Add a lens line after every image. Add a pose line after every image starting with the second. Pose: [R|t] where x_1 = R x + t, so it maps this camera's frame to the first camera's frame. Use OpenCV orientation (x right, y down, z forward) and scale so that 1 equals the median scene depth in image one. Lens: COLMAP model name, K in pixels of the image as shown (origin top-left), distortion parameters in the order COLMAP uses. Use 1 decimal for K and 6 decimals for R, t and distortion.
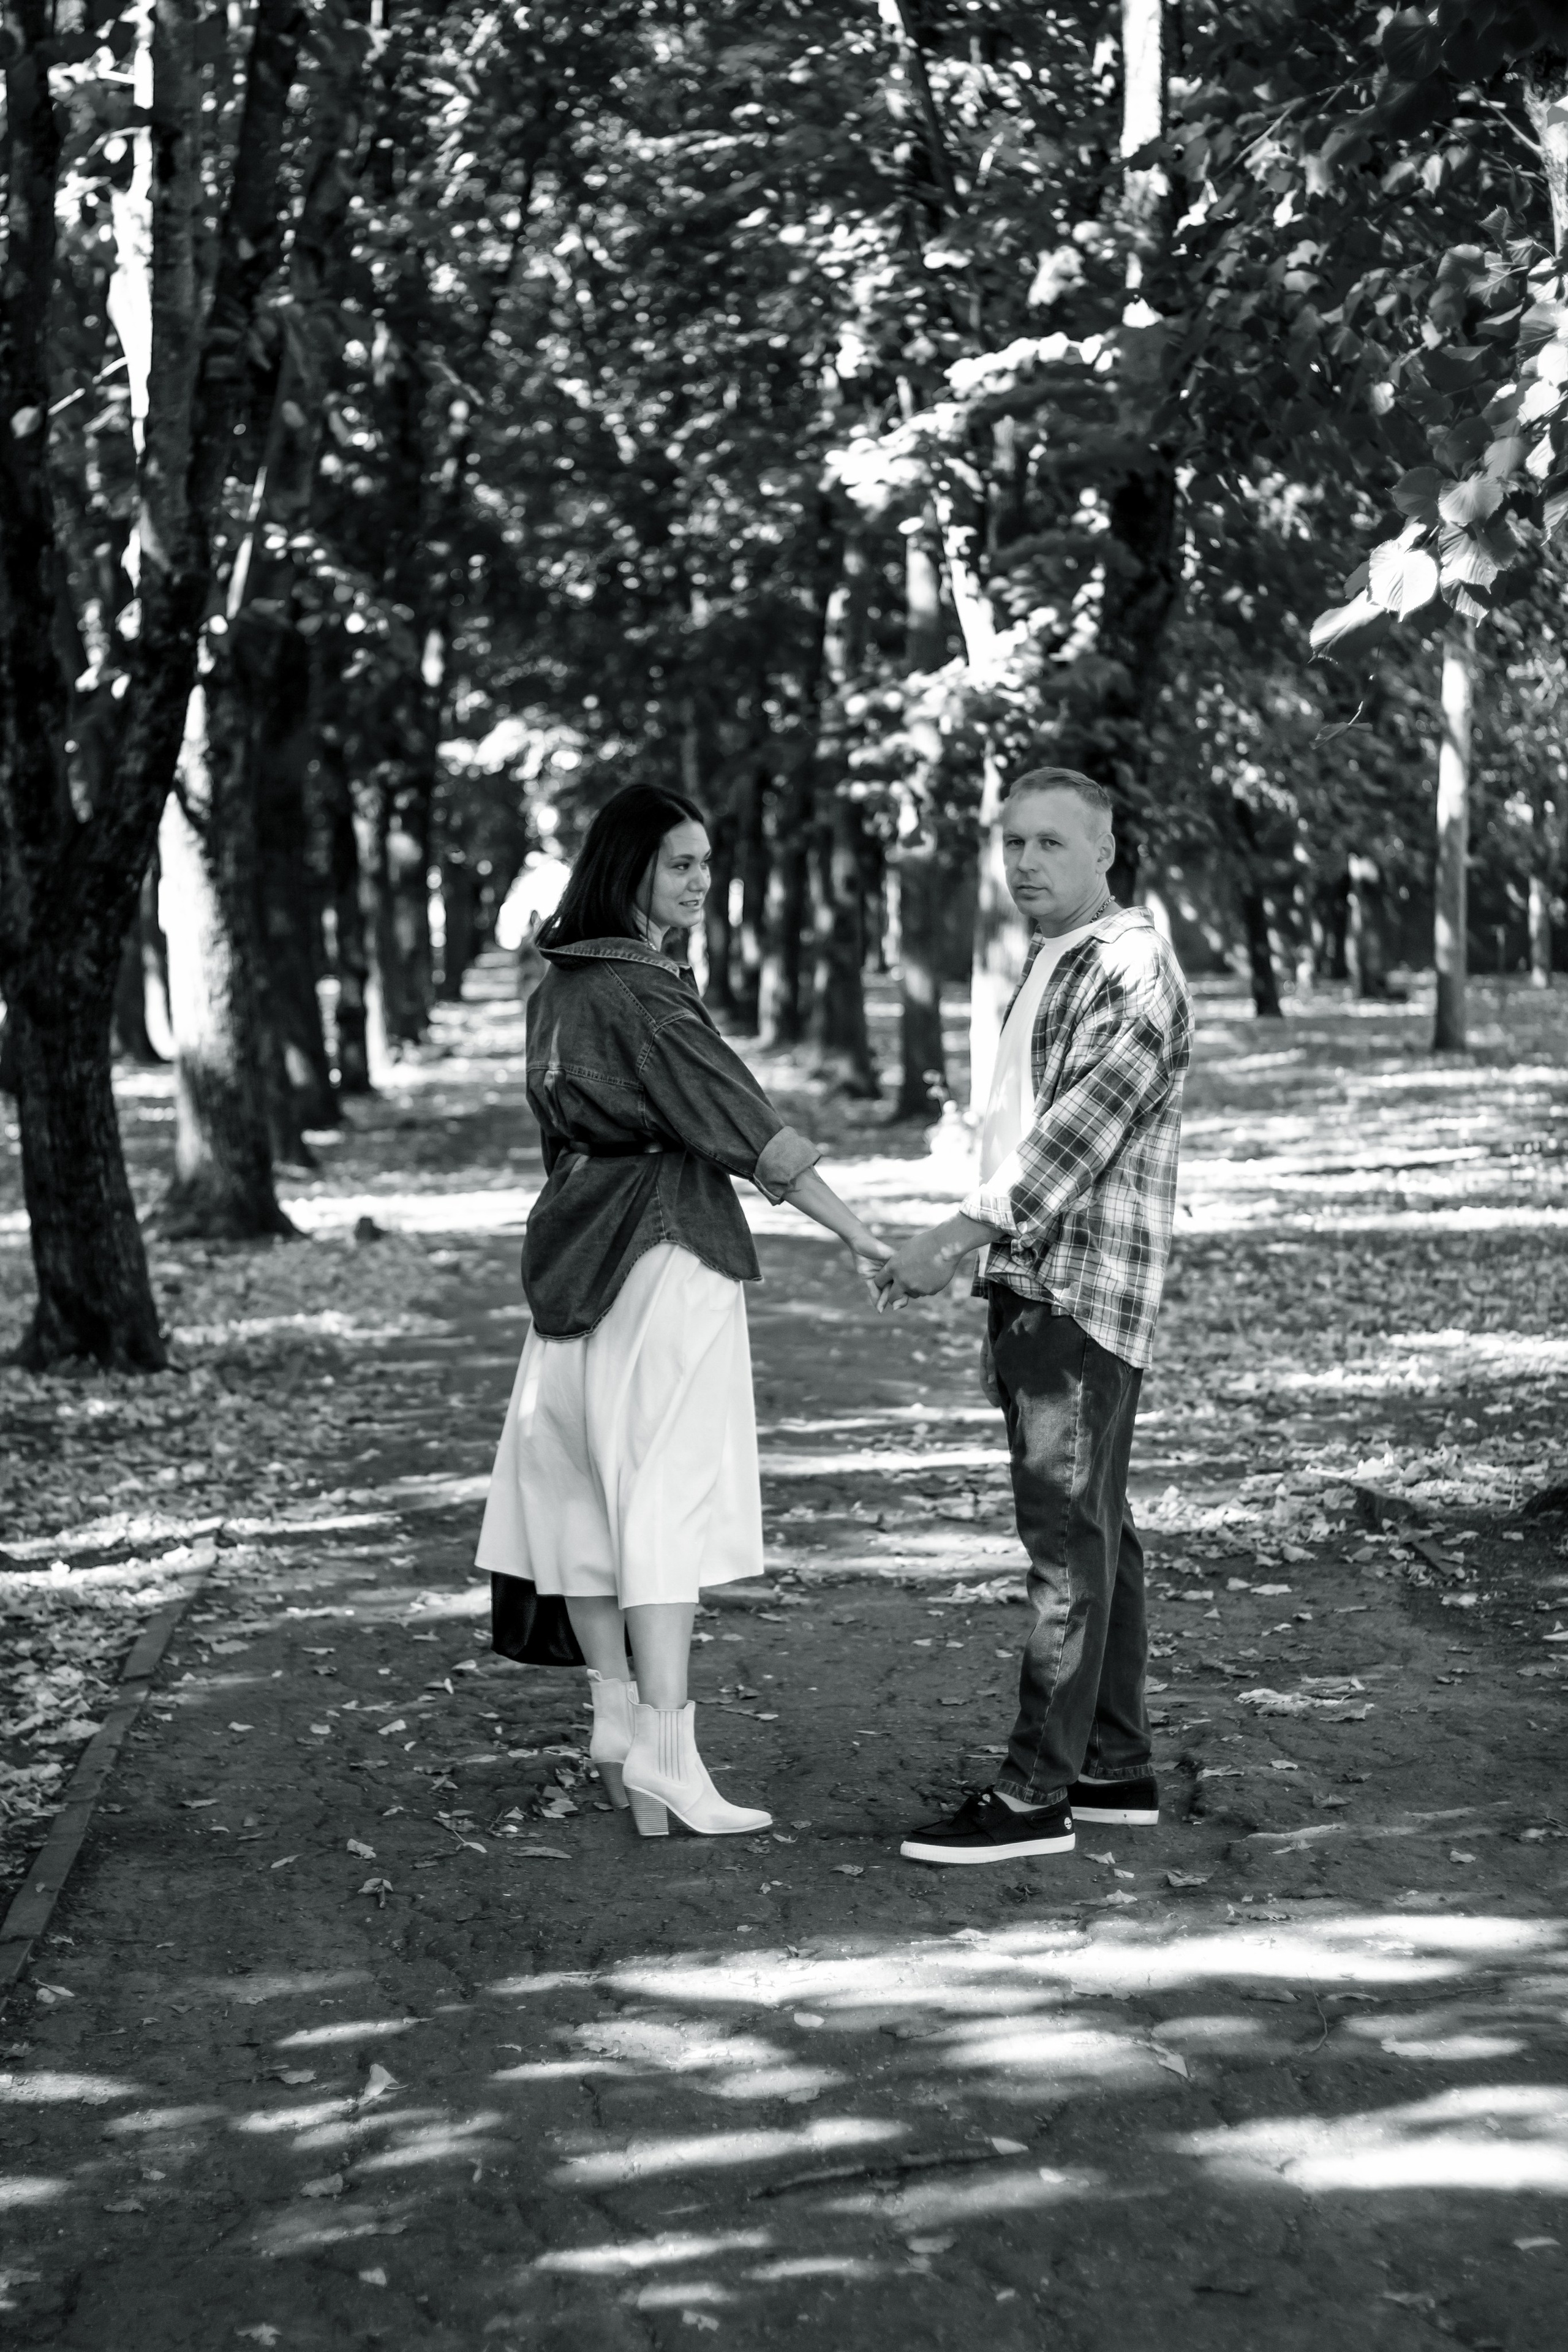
lens RADIAL K [[5716.5, 0, 784.4], [0, 5716.5, 1173.6], [0, 0, 1]] dist [-0.061601, 0.000000]
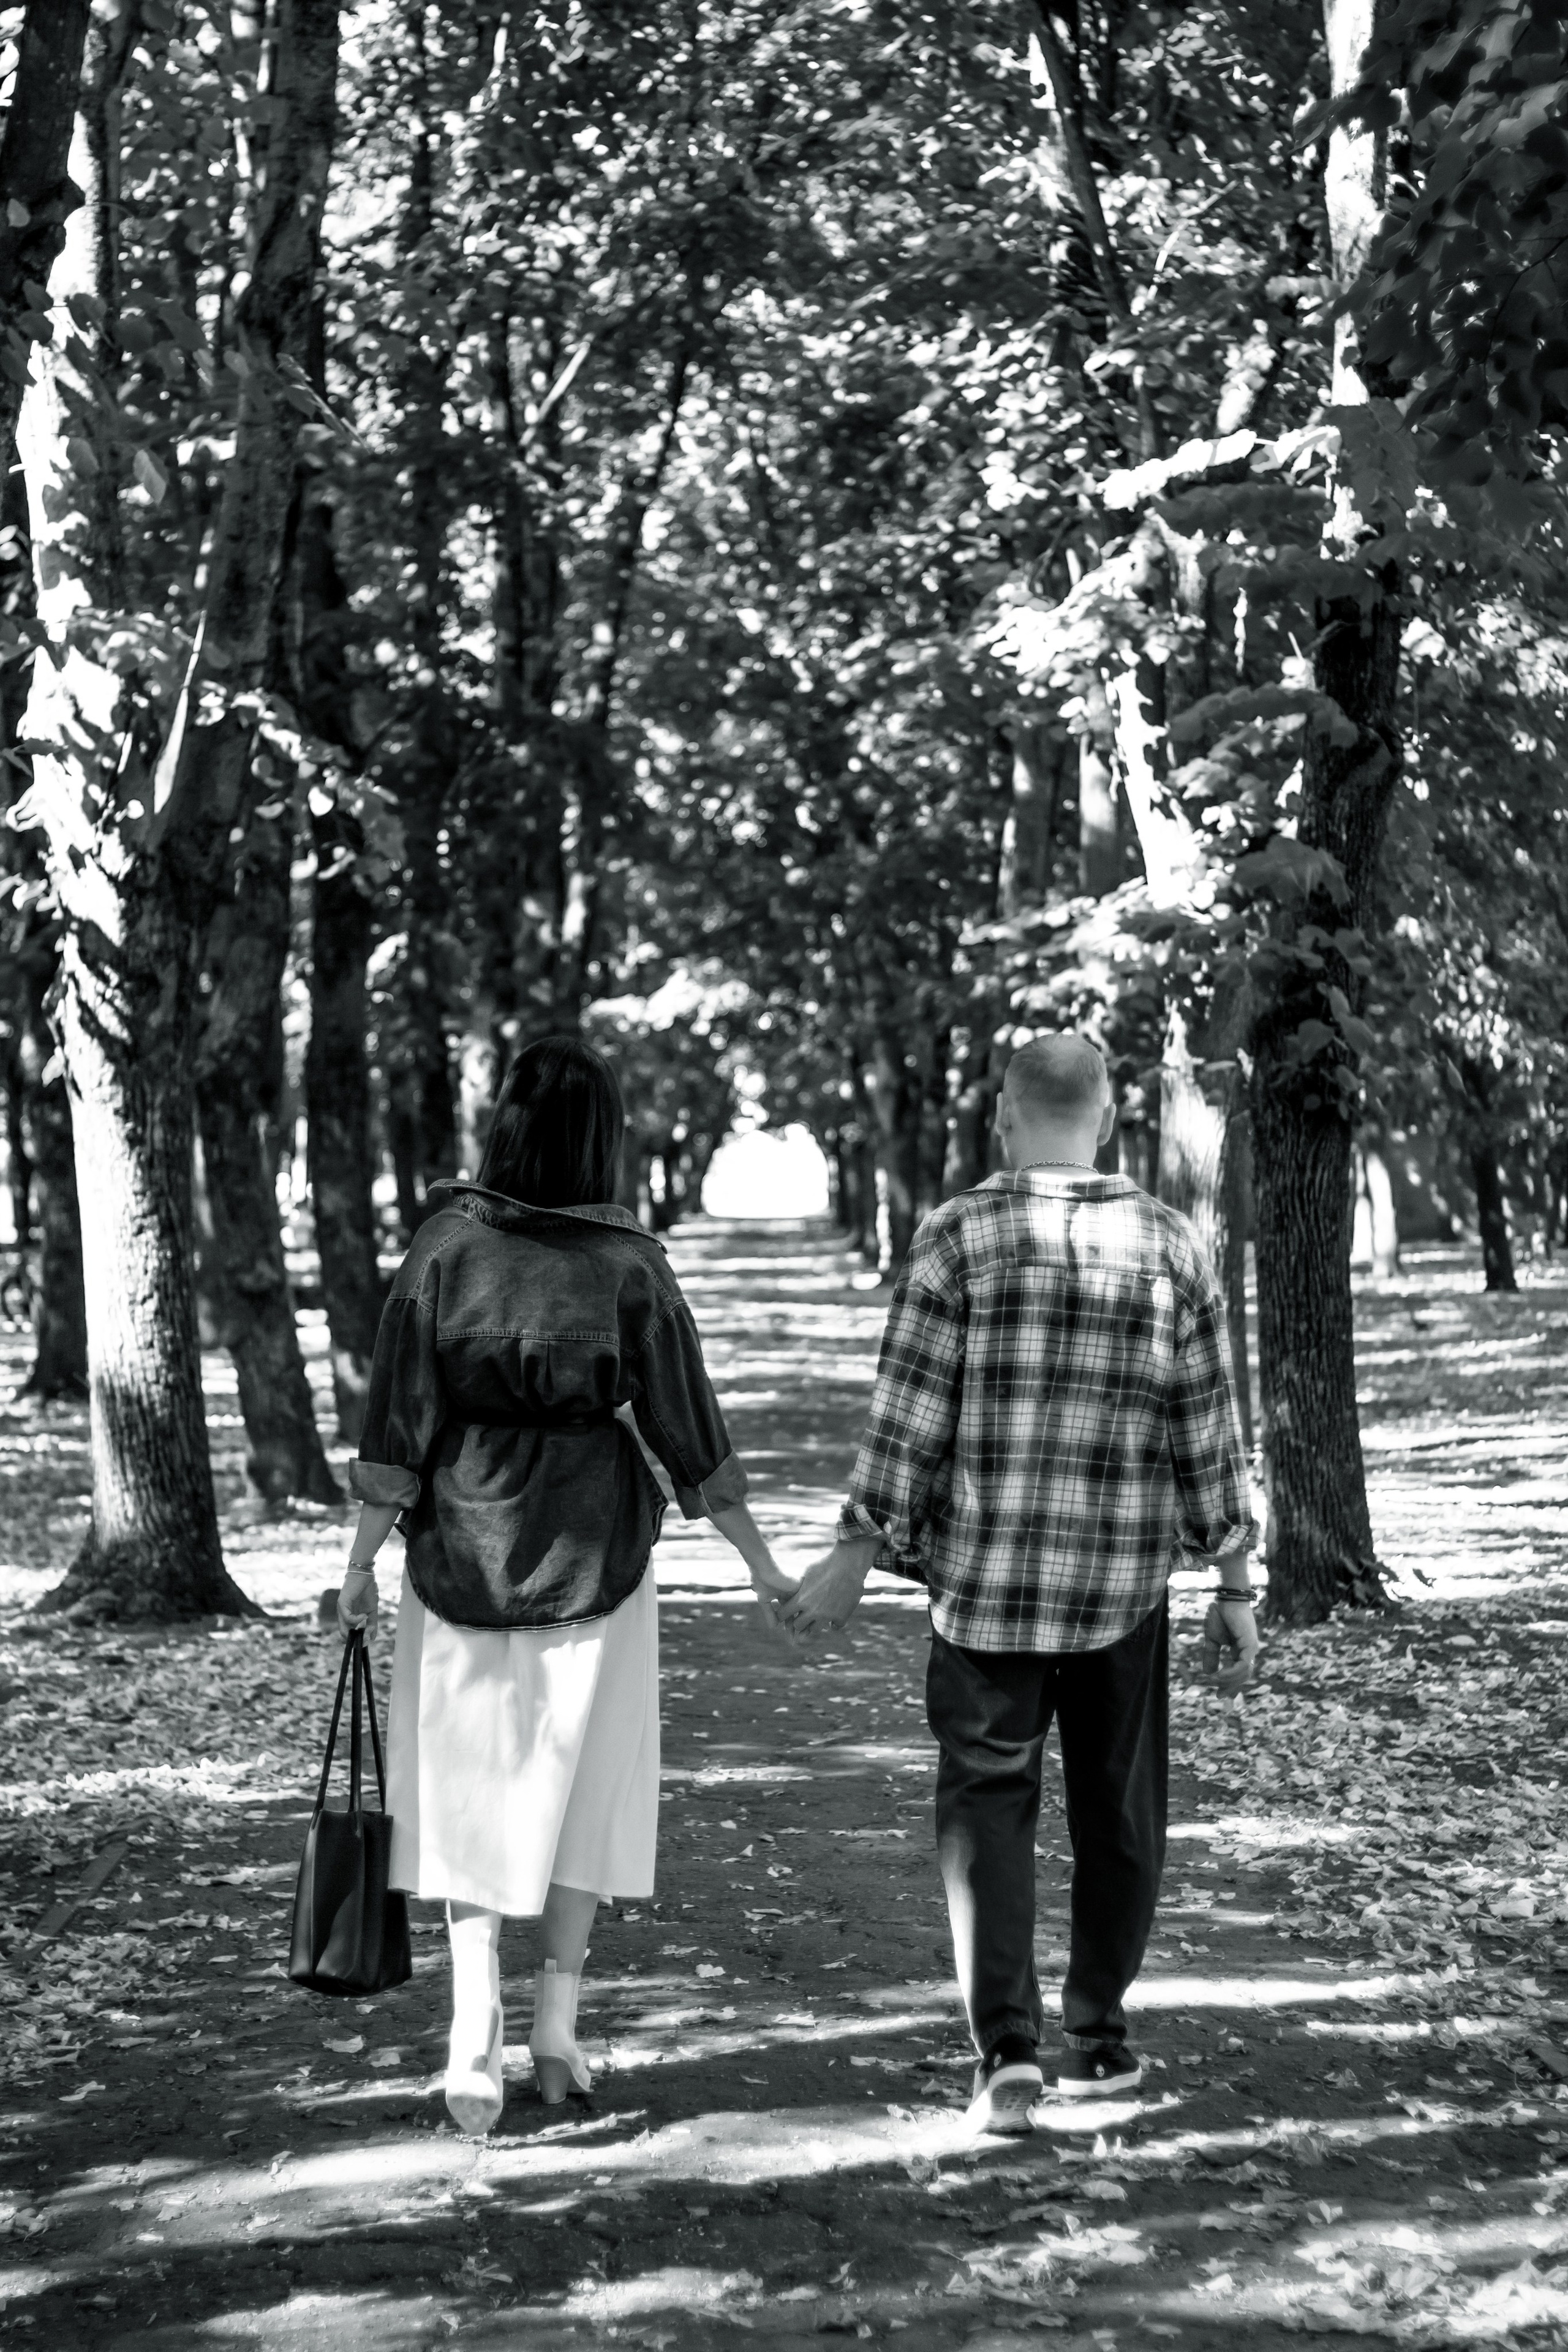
lens RADIAL K [[5716.5, 0, 784.9], [0, 5716.5, 1177.7], [0, 0, 1]] dist [-0.061601, 0.000000]
pose [[0.999251, -0.004883, -0.038392, 0.012279], [0.003132, 0.998958, -0.045525, -0.009685], [0.038575, 0.045370, 0.998225, 0.189549]]
